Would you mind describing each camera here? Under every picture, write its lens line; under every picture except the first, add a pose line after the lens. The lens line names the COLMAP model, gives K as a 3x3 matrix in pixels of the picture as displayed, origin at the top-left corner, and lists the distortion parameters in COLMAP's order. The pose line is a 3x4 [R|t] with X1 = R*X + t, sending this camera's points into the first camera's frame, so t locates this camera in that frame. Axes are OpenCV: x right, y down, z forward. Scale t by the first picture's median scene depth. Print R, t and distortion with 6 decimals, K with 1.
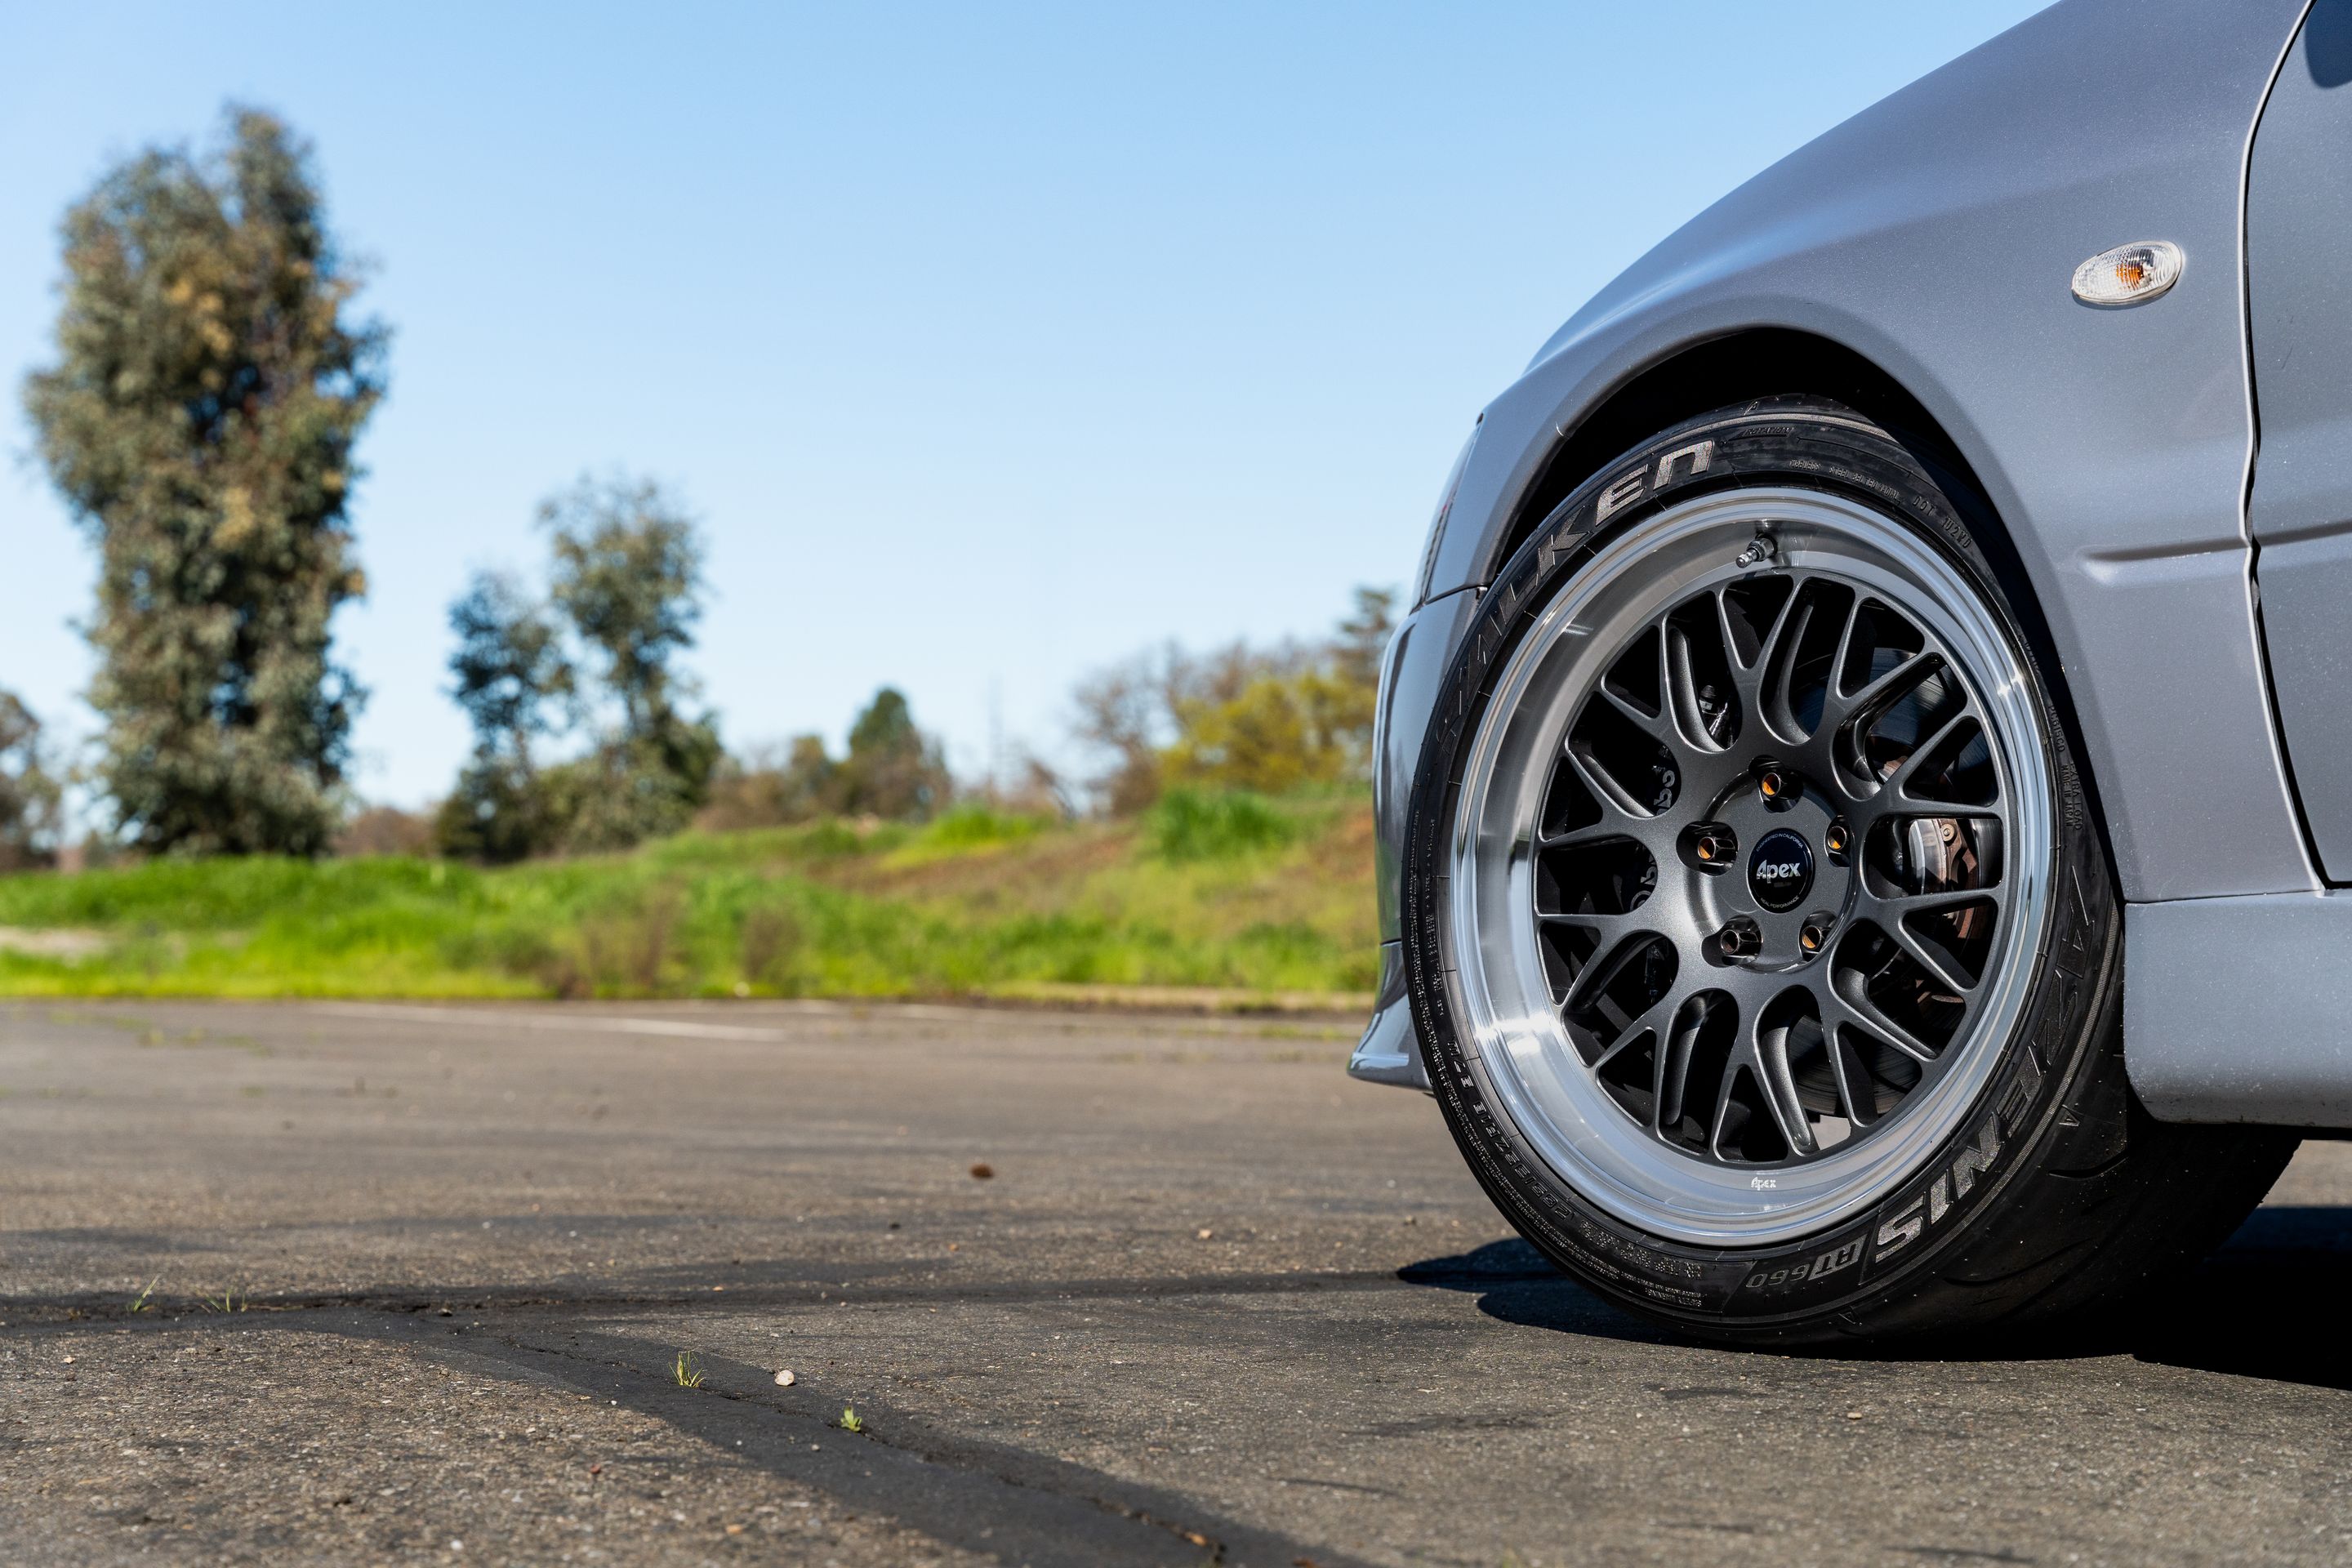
lens RADIAL K [[3909.0, 0, 1176.0], [0, 3909.0, 784.0], [0, 0, 1]] dist [0.080249, 0.064574]
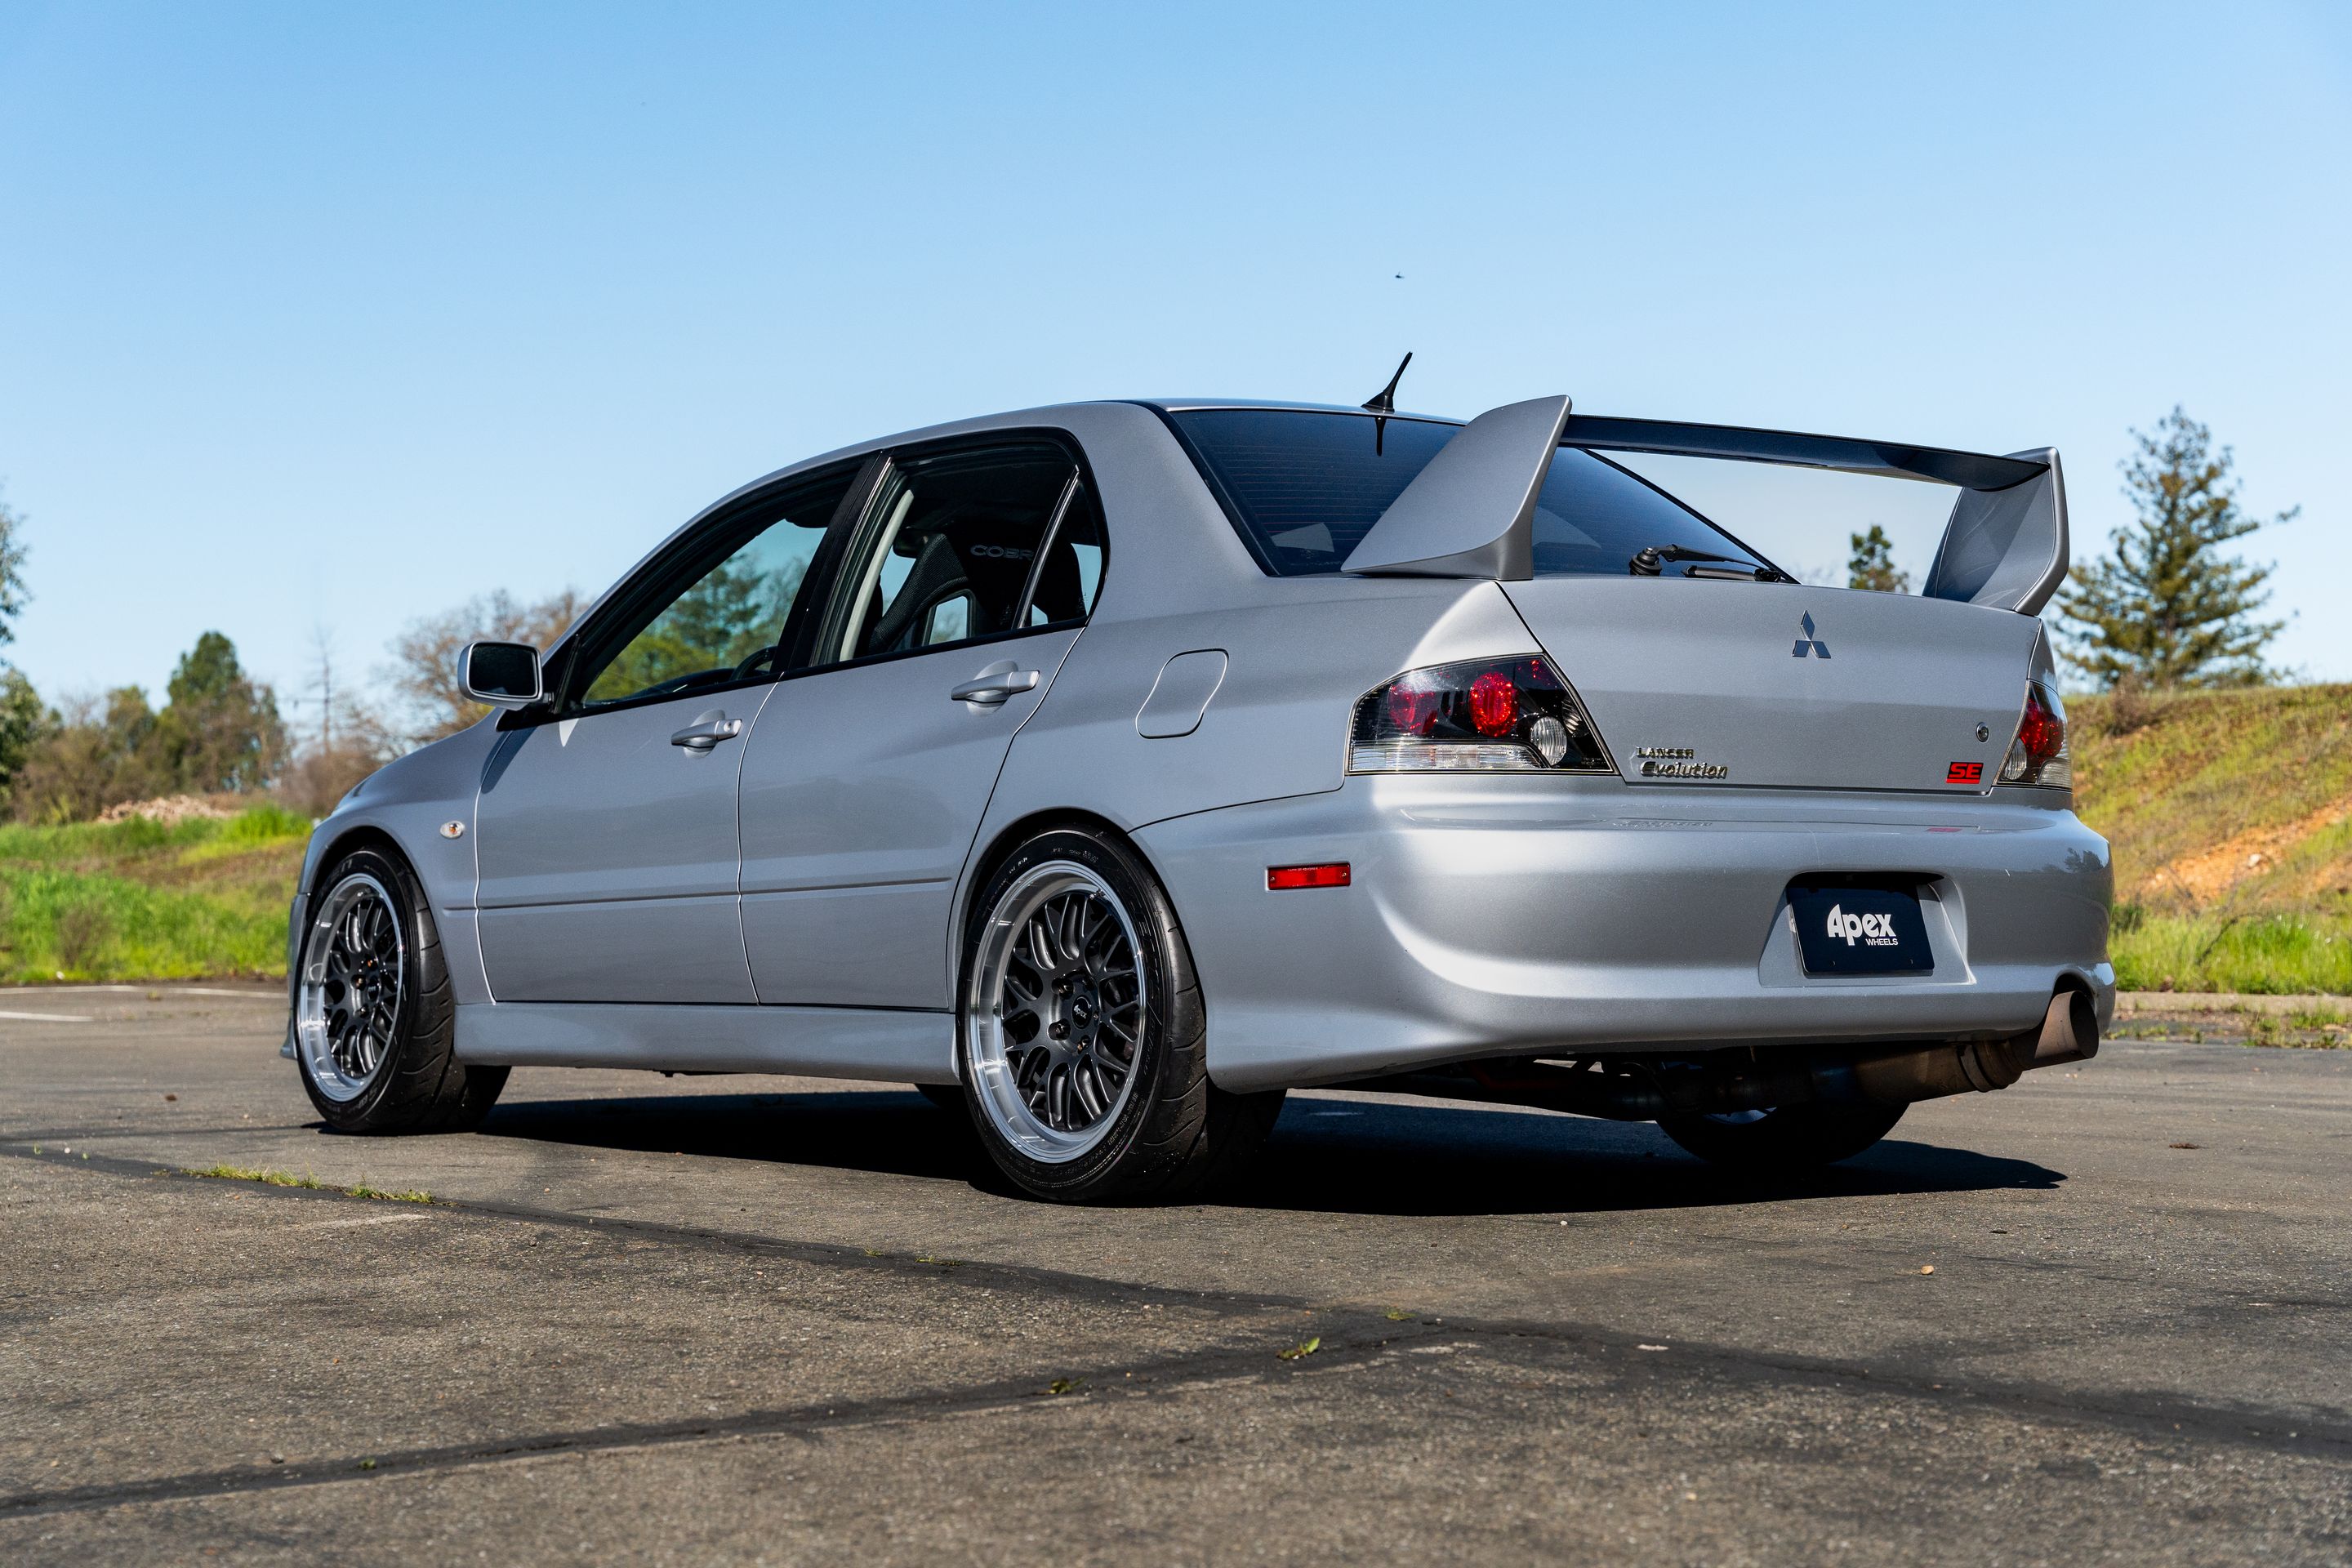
lens RADIAL K [[3760.6, 0, 1176.0], [0, 3760.6, 784.0], [0, 0, 1]] dist [0.005401, -0.034630]
pose [[0.984127, -0.014766, 0.176852, 0.123895], [0.012627, 0.999833, 0.013214, -0.089244], [-0.177018, -0.010771, 0.984149, -1.072722]]
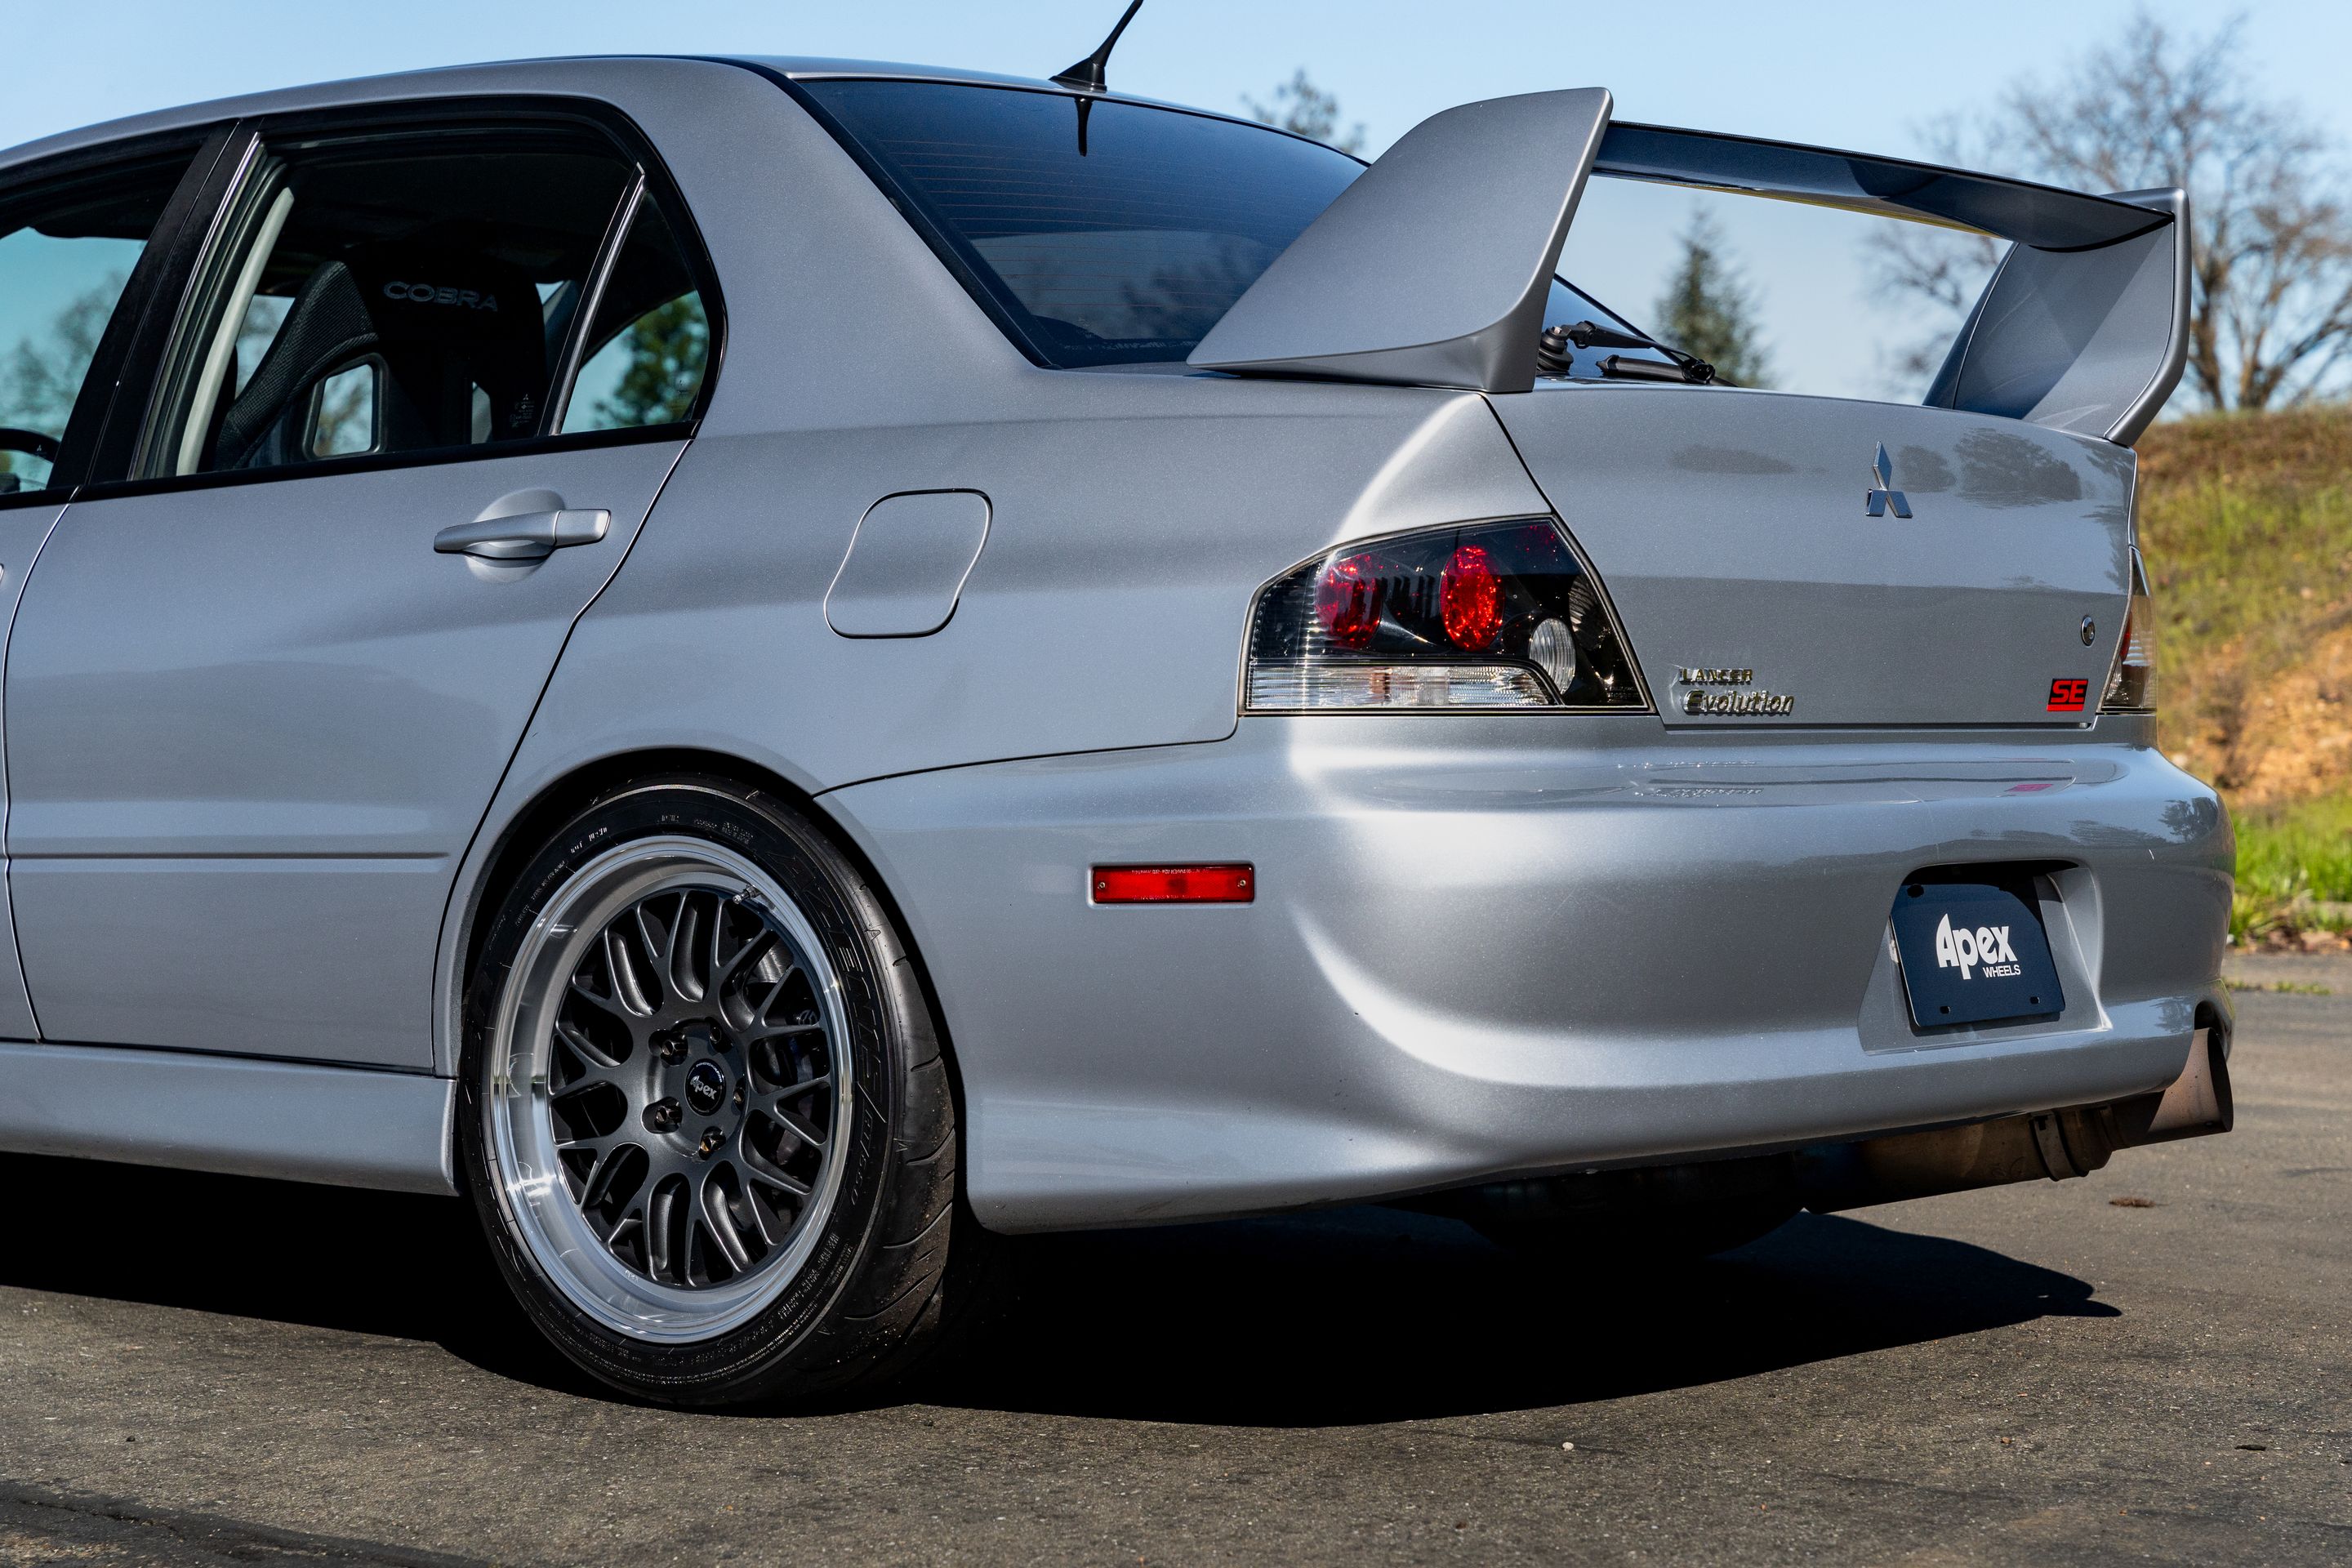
lens RADIAL K [[4747.8, 0, 1216.9], [0, 4747.8, 784.0], [0, 0, 1]] dist [0.078148, -0.087135]
pose [[0.910535, -0.023556, 0.412760, 0.029565], [-0.005166, 0.997649, 0.068332, -0.118769], [-0.413400, -0.064351, 0.908273, -0.777185]]
